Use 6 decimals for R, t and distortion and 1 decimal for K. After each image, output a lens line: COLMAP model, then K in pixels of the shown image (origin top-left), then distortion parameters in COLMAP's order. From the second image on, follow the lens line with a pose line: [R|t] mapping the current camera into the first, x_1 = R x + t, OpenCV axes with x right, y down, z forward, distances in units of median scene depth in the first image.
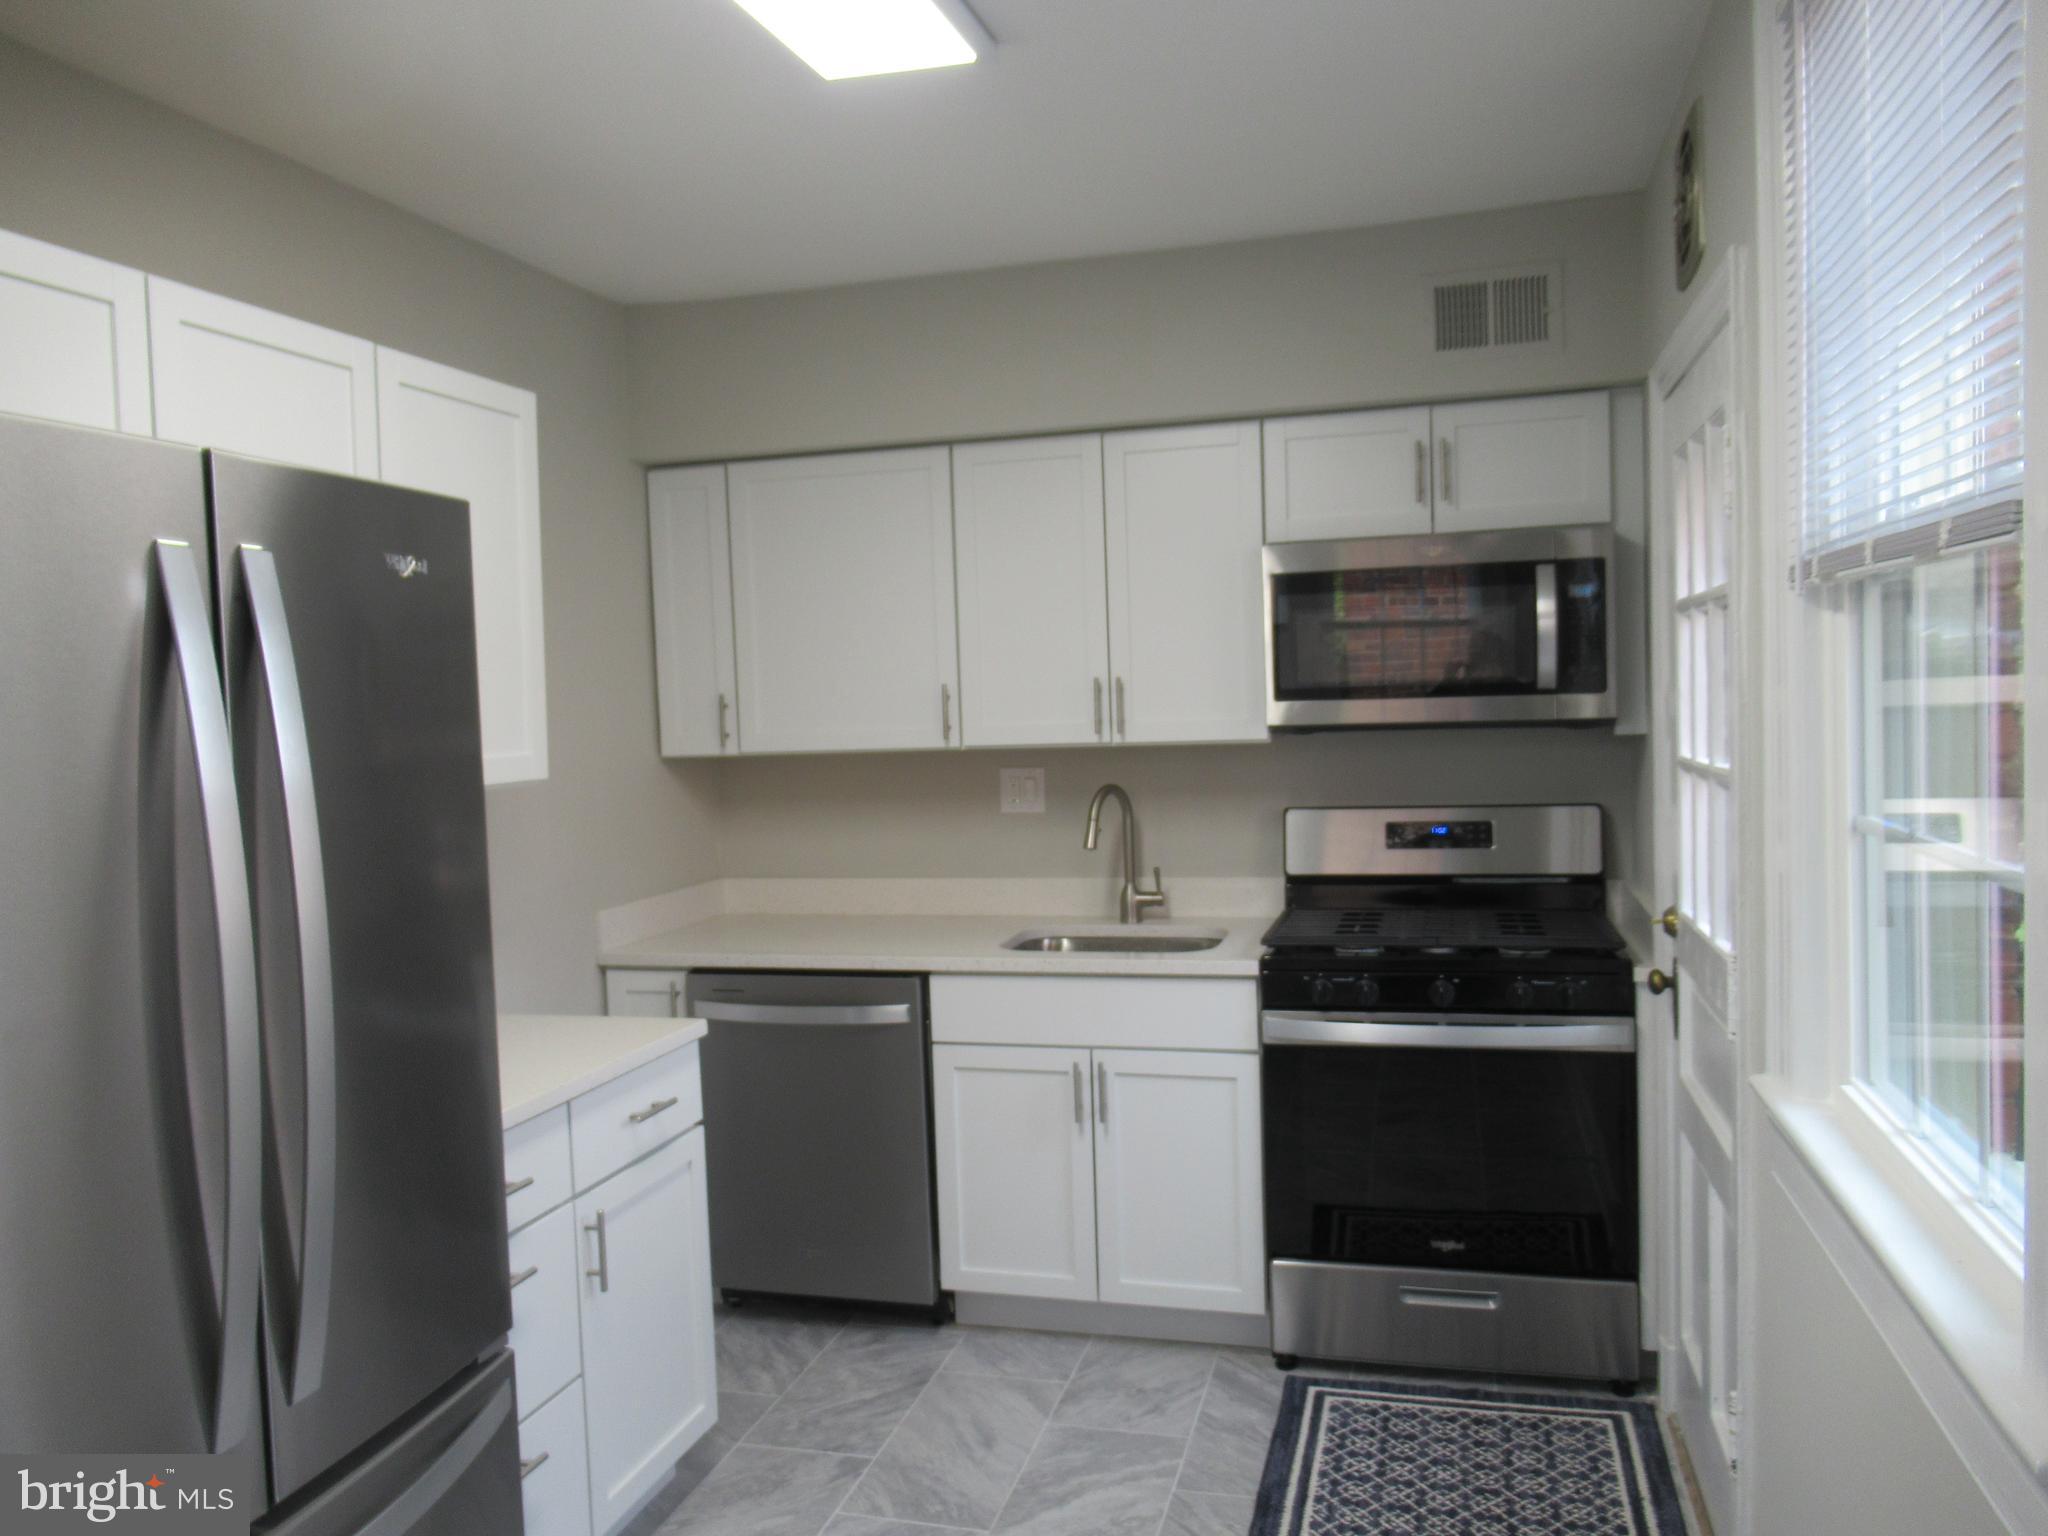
lens RADIAL K [[1522.8, 0, 1024.0], [0, 1522.8, 768.0], [0, 0, 1]] dist [-0.016420, -0.001535]
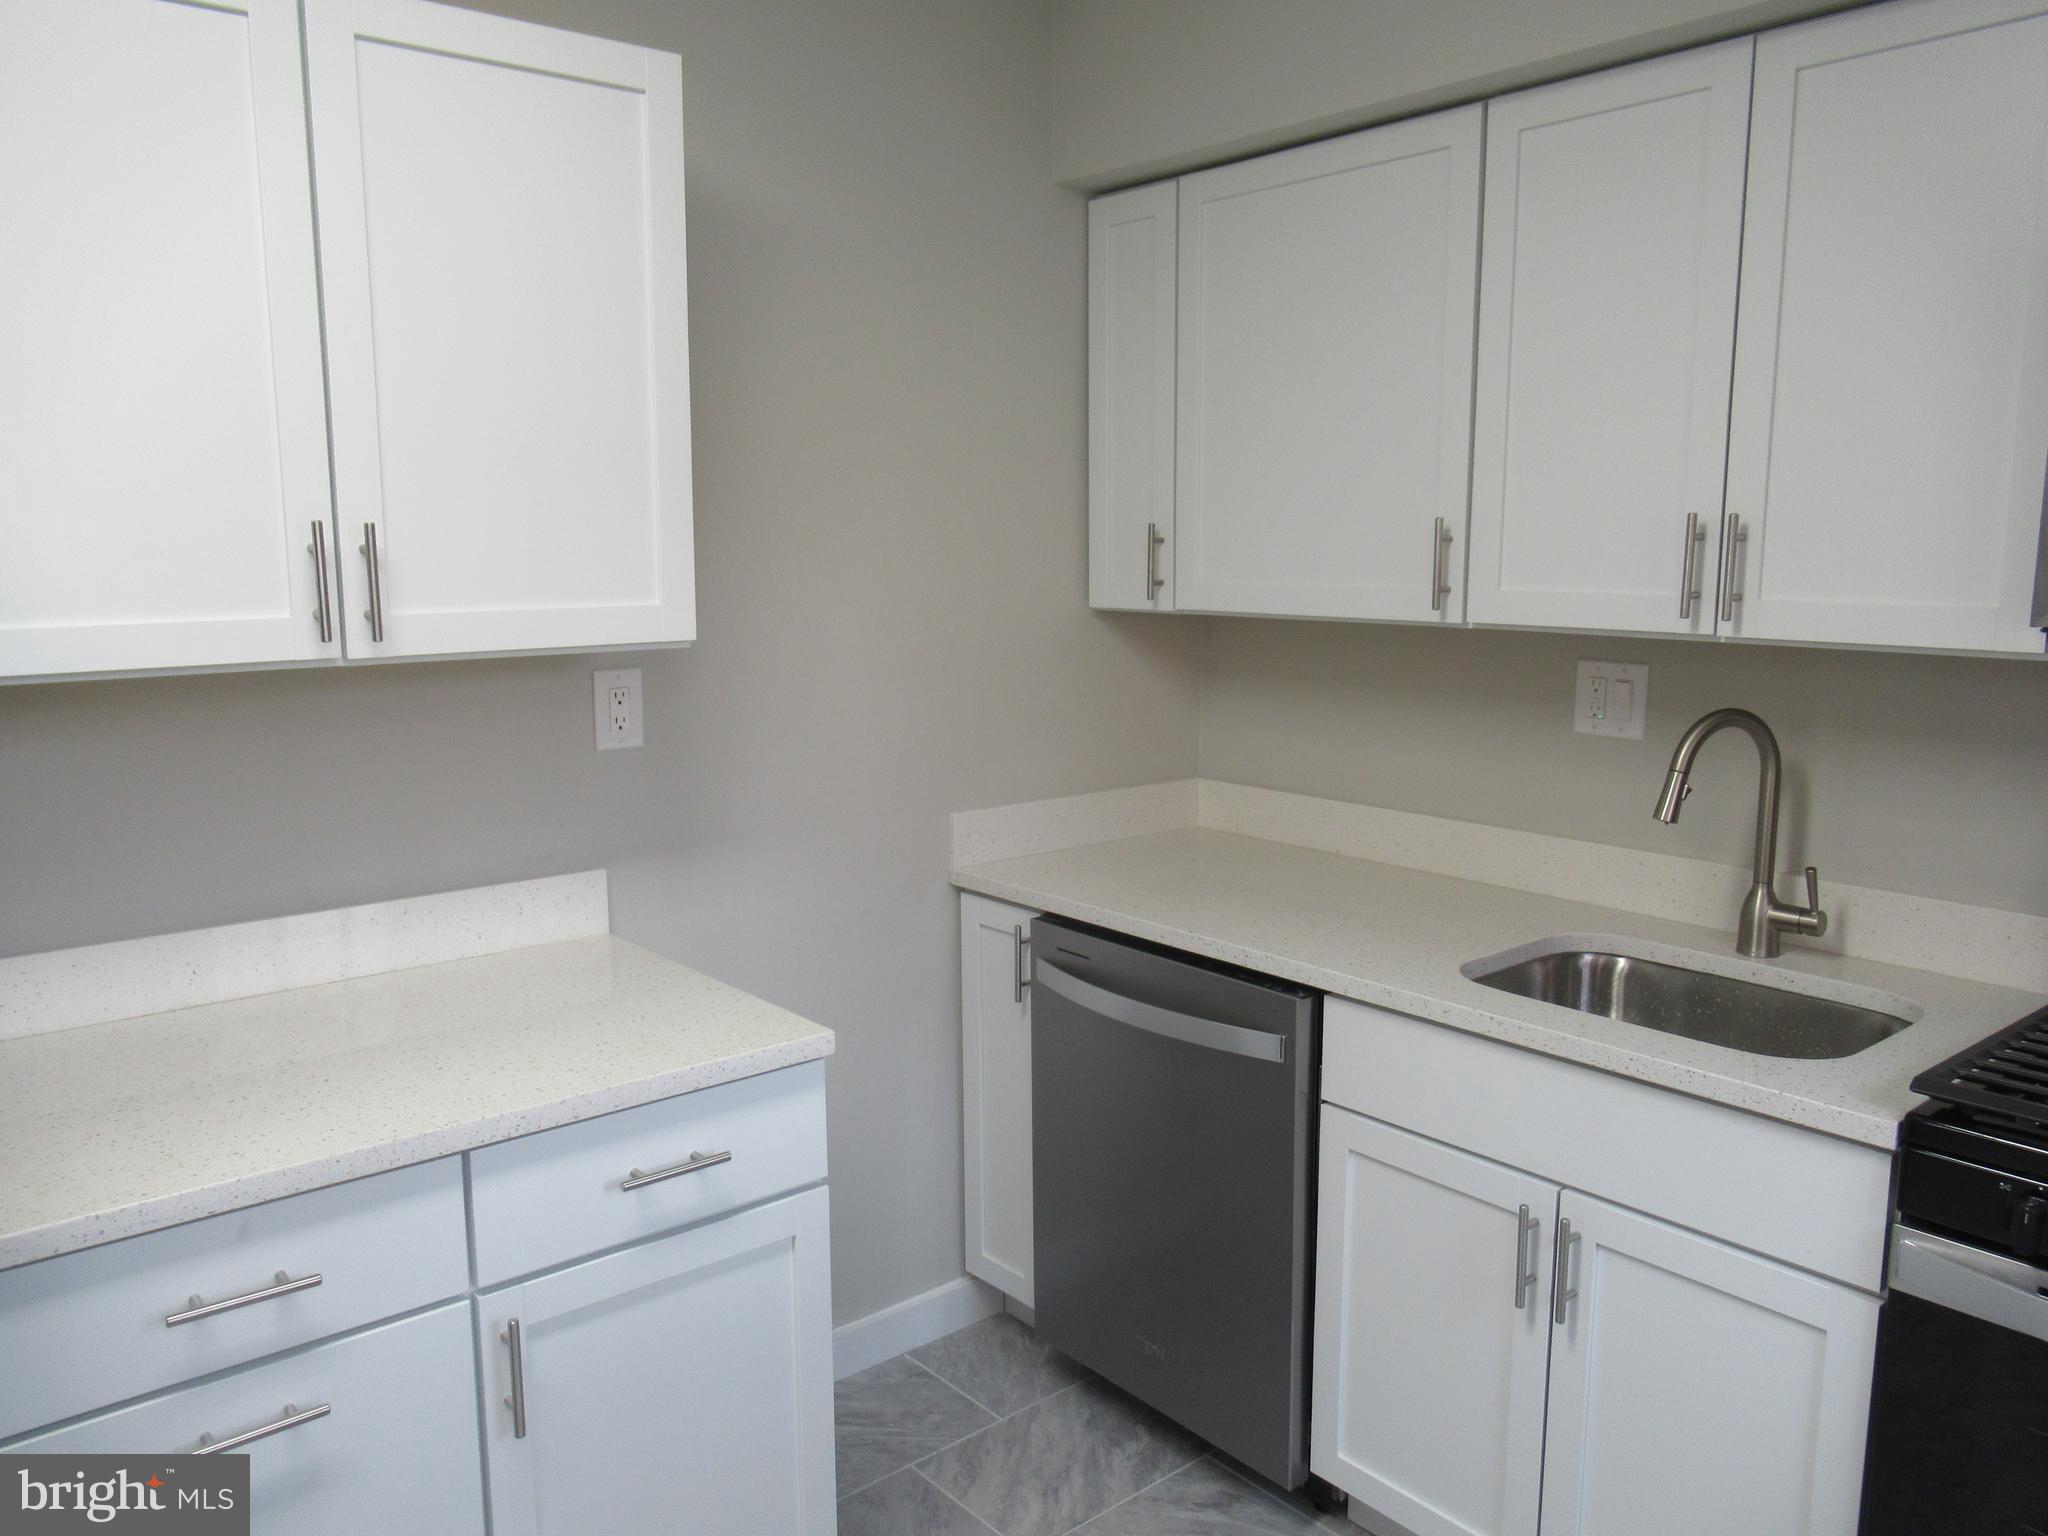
lens RADIAL K [[1522.8, 0, 1024.0], [0, 1522.8, 768.0], [0, 0, 1]] dist [-0.016420, -0.001535]
pose [[0.823667, 0.119694, -0.554298, 0.160576], [-0.054418, 0.989643, 0.132838, -0.028737], [0.564457, -0.079251, 0.821649, 0.415714]]
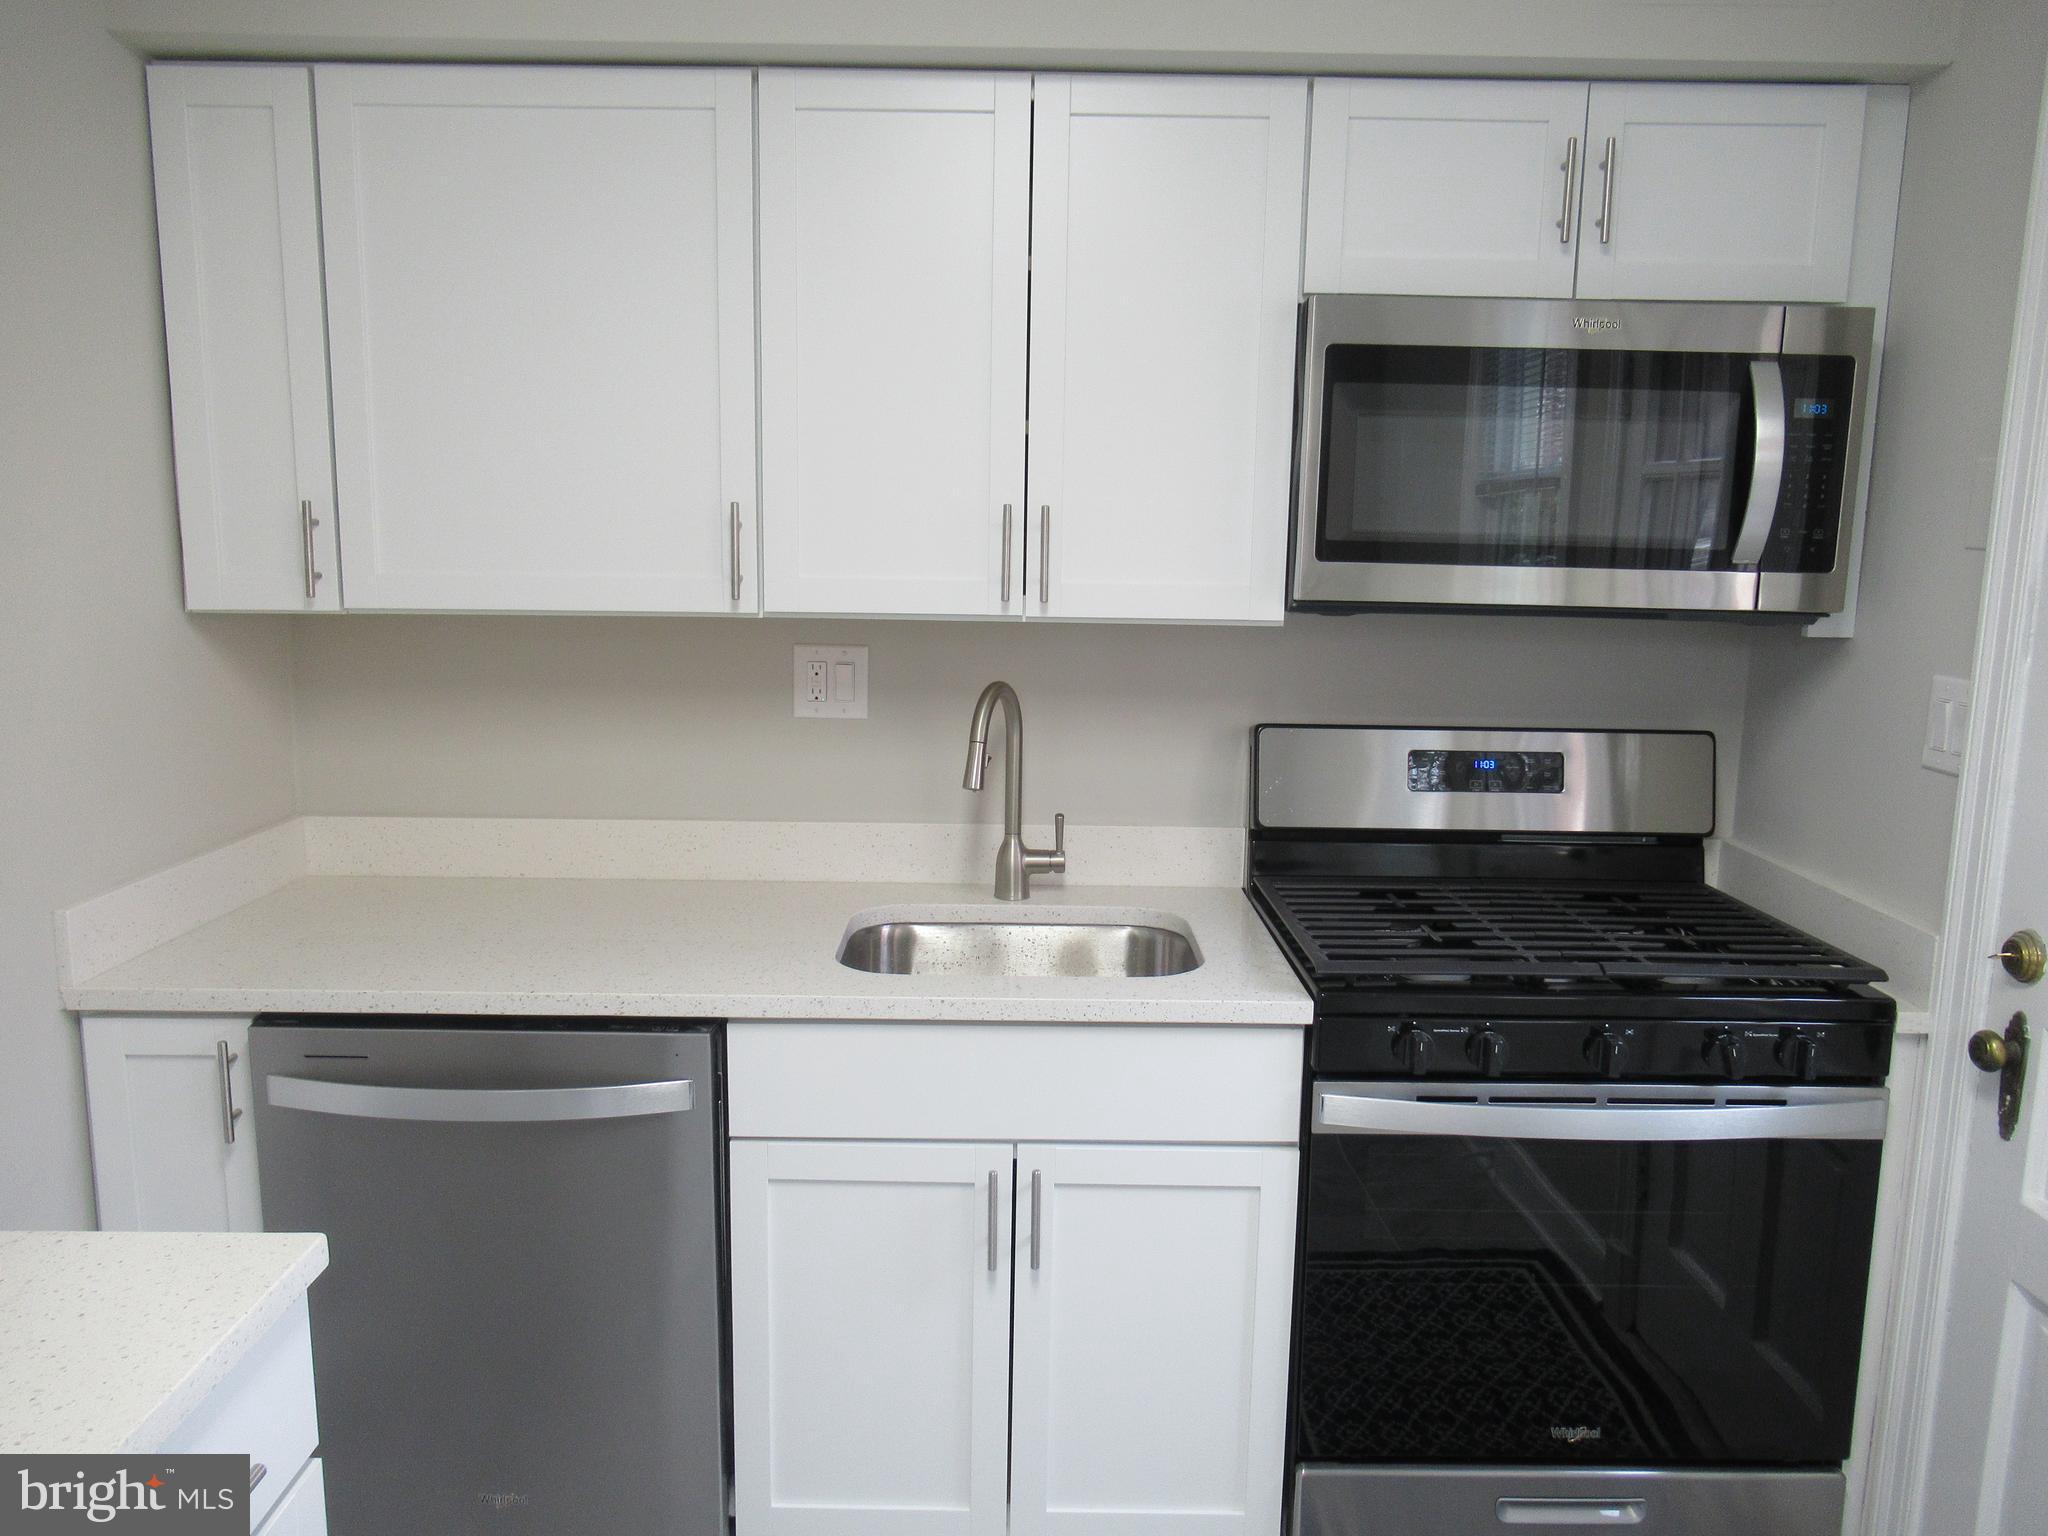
lens RADIAL K [[1522.8, 0, 1024.0], [0, 1522.8, 768.0], [0, 0, 1]] dist [-0.016420, -0.001535]
pose [[0.961503, 0.005978, 0.274729, -0.106724], [-0.035150, 0.994226, 0.101384, -0.018126], [-0.272536, -0.107138, 0.956162, 0.424255]]
